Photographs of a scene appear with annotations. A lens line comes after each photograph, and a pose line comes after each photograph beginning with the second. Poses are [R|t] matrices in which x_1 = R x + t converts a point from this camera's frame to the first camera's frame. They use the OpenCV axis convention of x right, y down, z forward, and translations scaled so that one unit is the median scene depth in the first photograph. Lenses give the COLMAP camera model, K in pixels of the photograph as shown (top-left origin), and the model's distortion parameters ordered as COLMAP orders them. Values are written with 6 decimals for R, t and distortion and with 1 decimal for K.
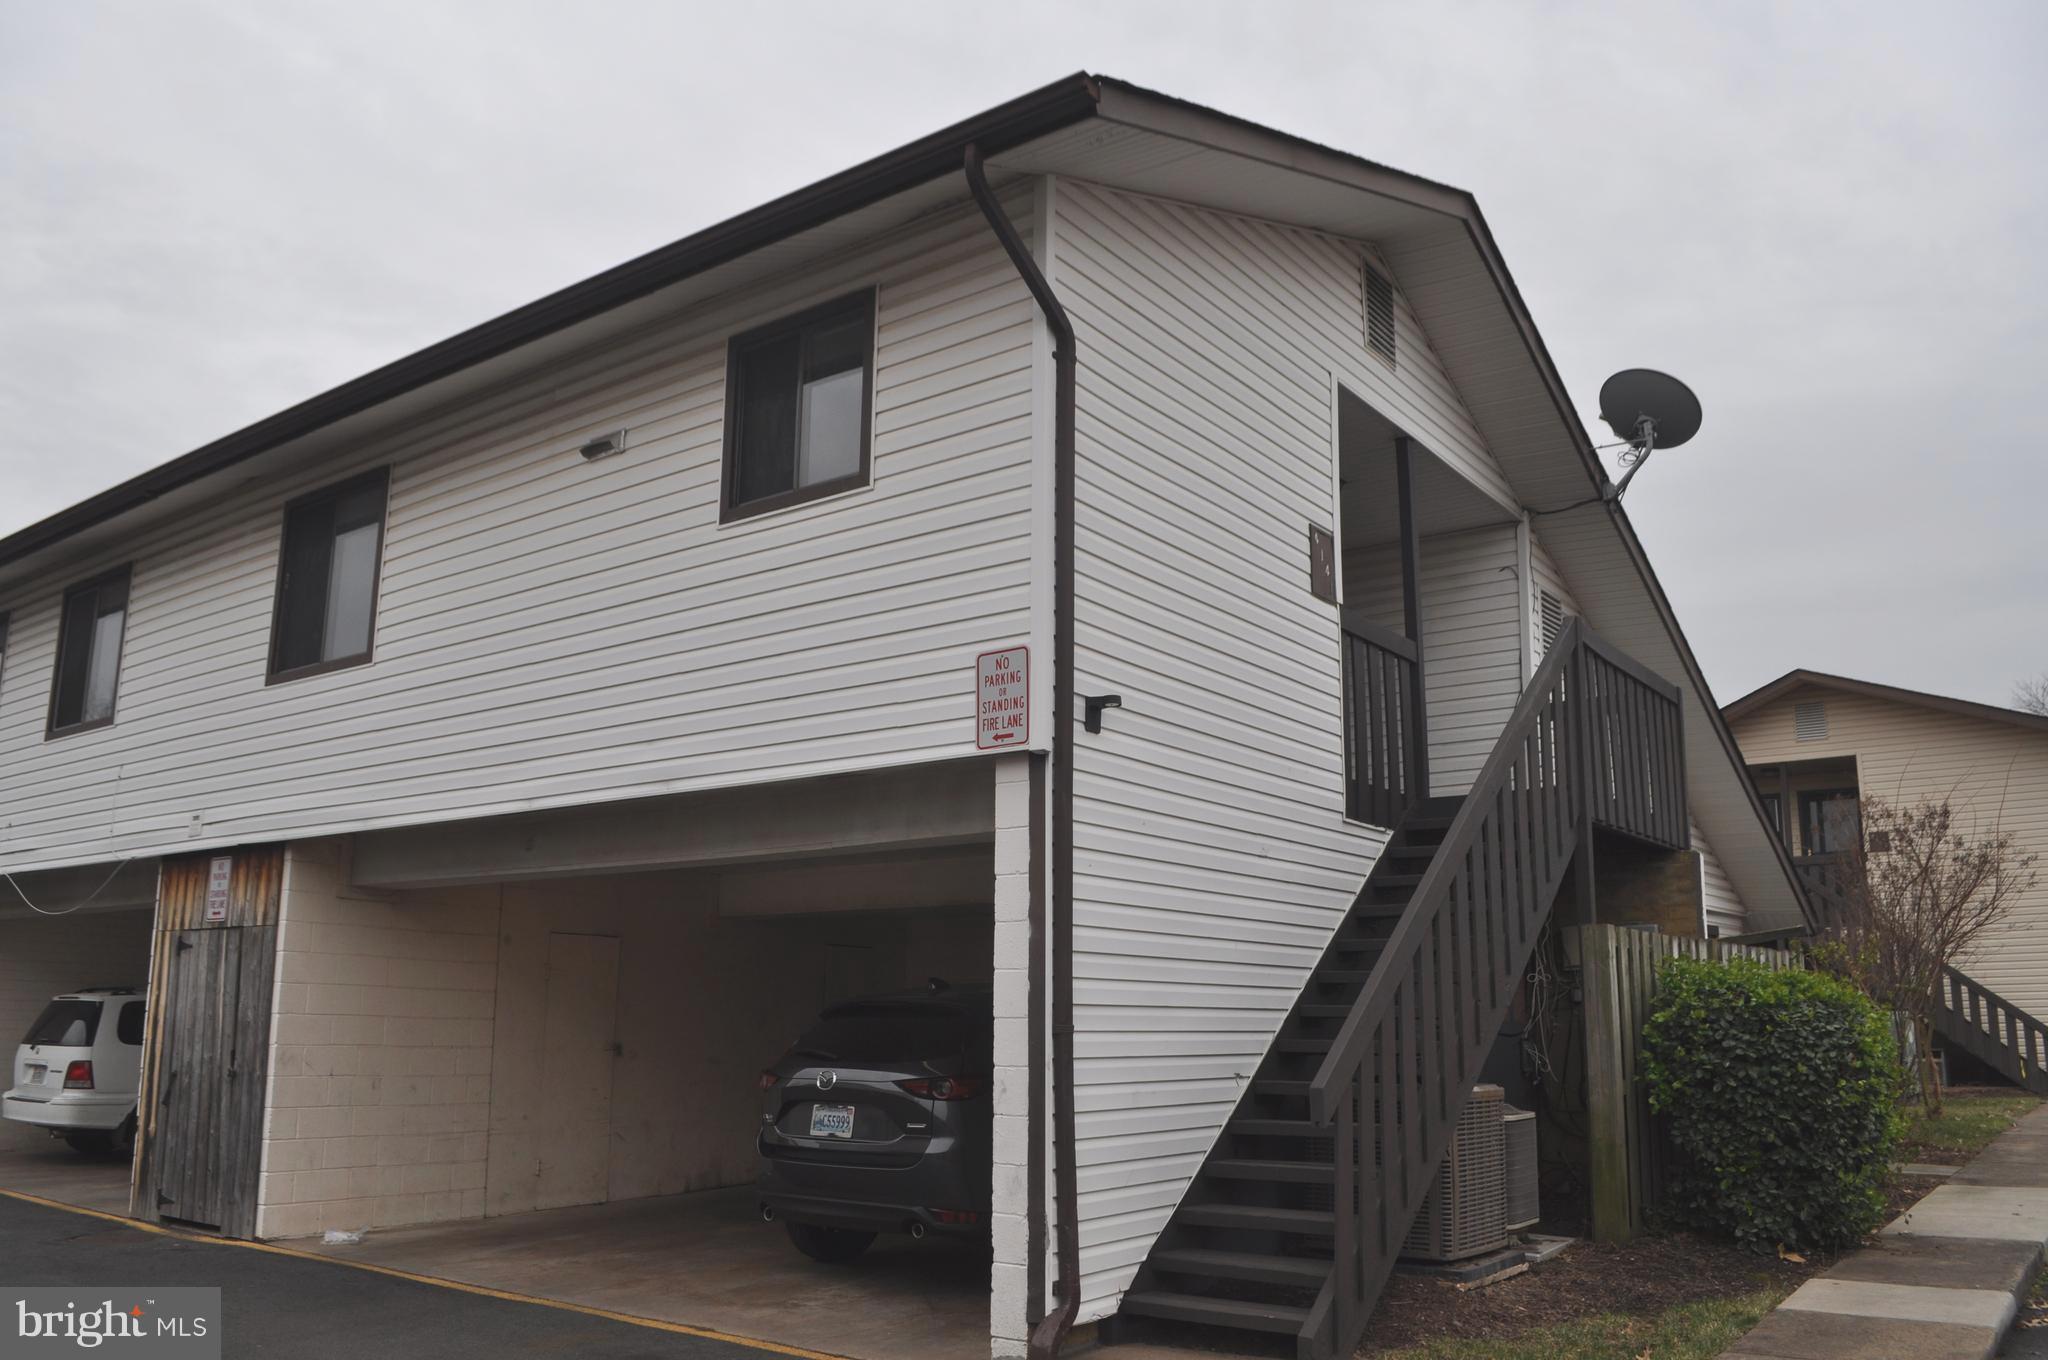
lens RADIAL K [[1587.7, 0, 1024.0], [0, 1587.7, 680.0], [0, 0, 1]] dist [-0.078038, 0.001437]
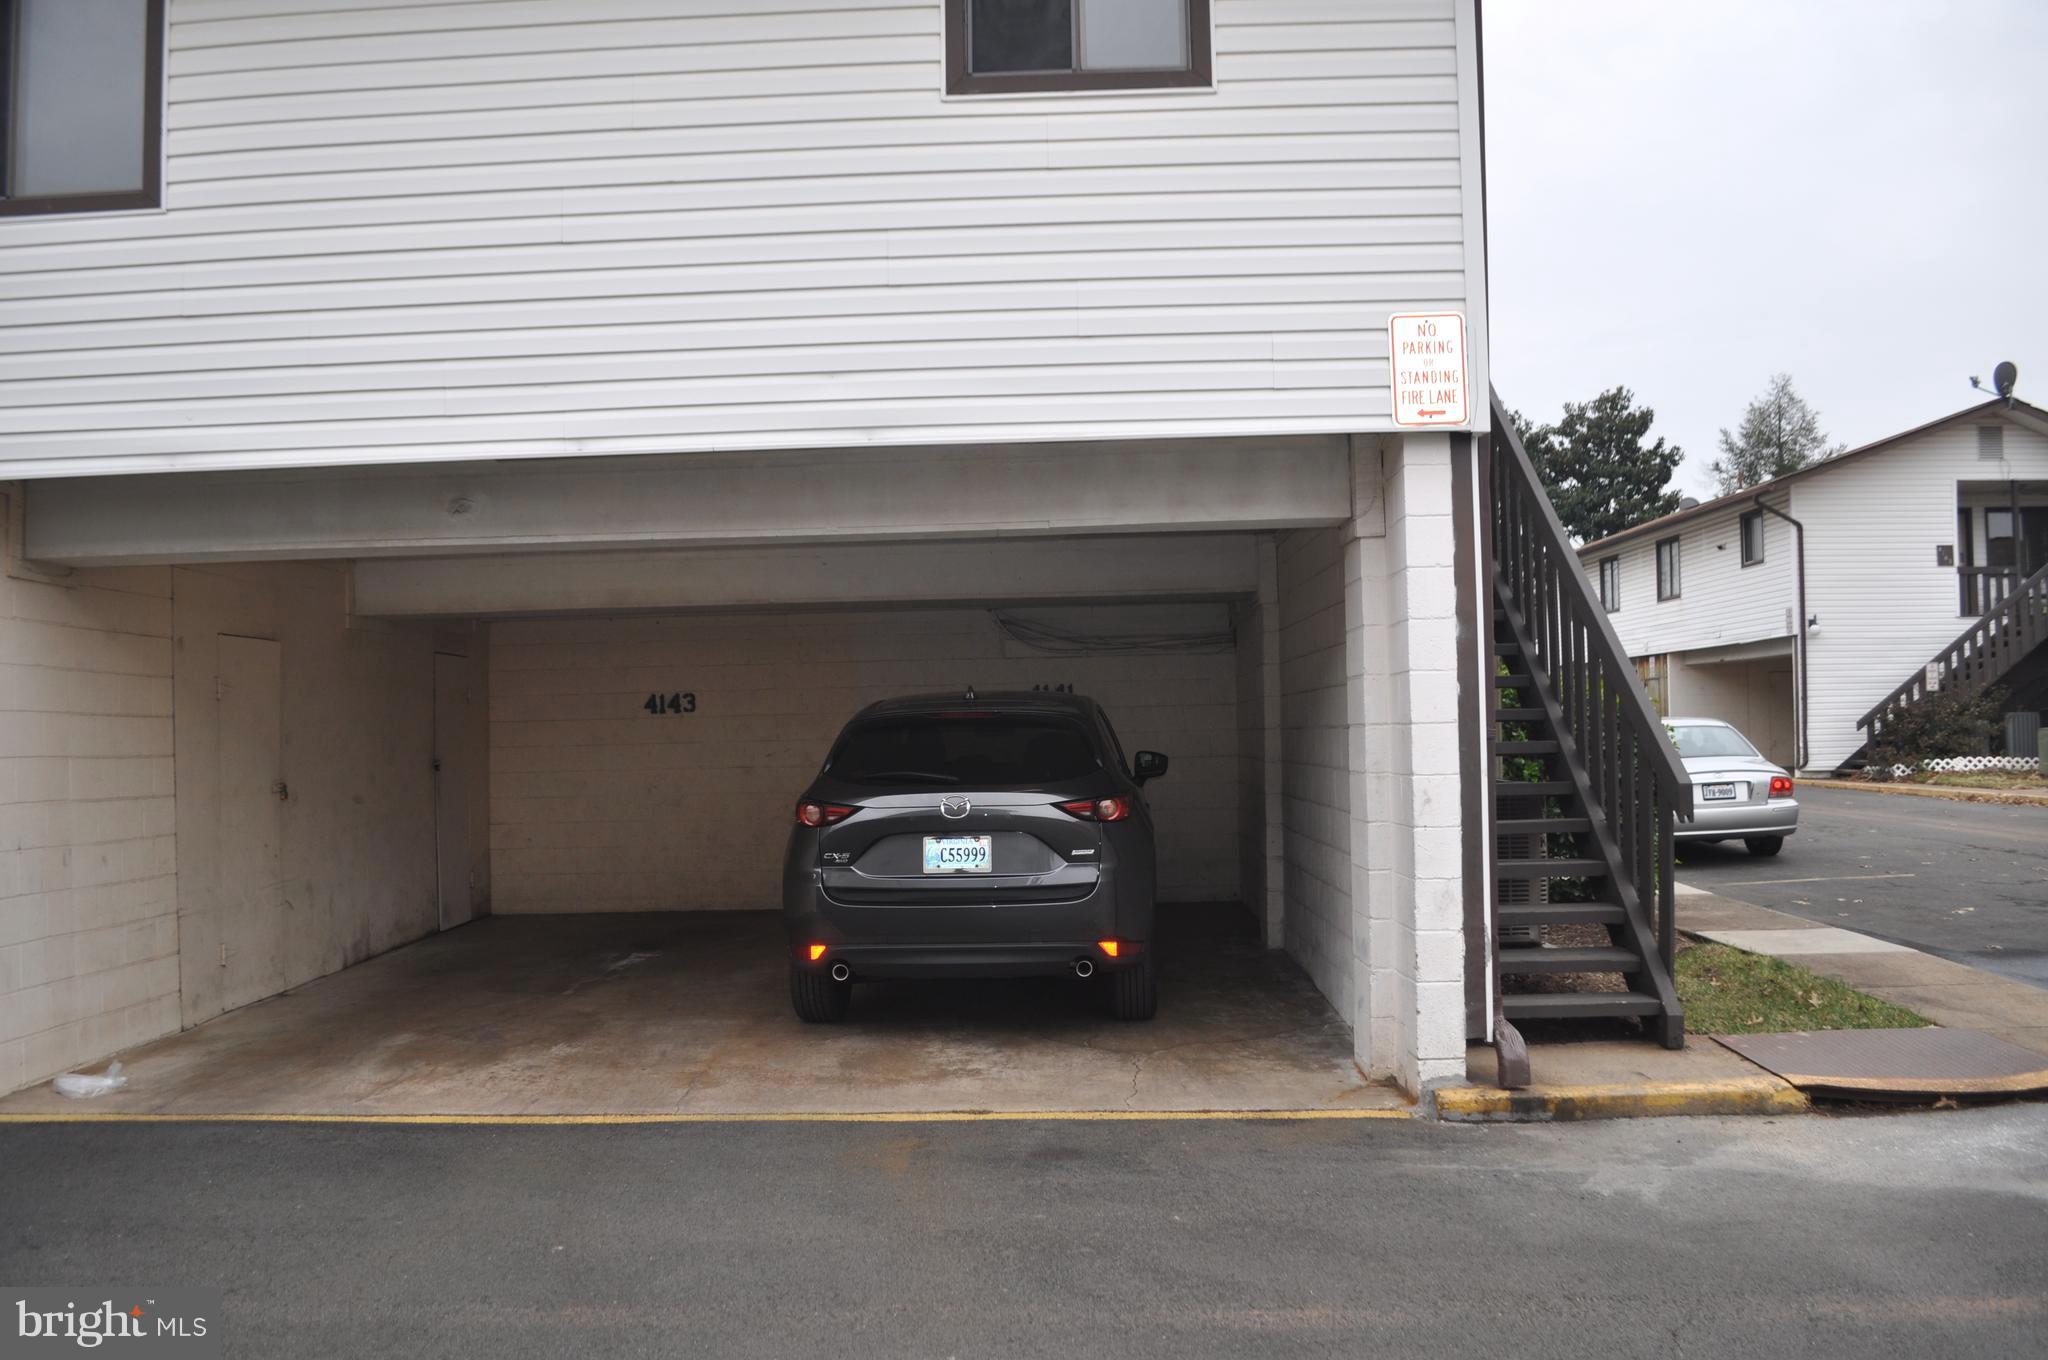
lens RADIAL K [[1543.1, 0, 1024.0], [0, 1543.1, 680.0], [0, 0, 1]] dist [0.003296, -0.120722]
pose [[0.822098, -0.001497, 0.569344, -0.618176], [-0.096277, 0.985230, 0.141607, 0.073641], [-0.561147, -0.171230, 0.809811, 0.357071]]
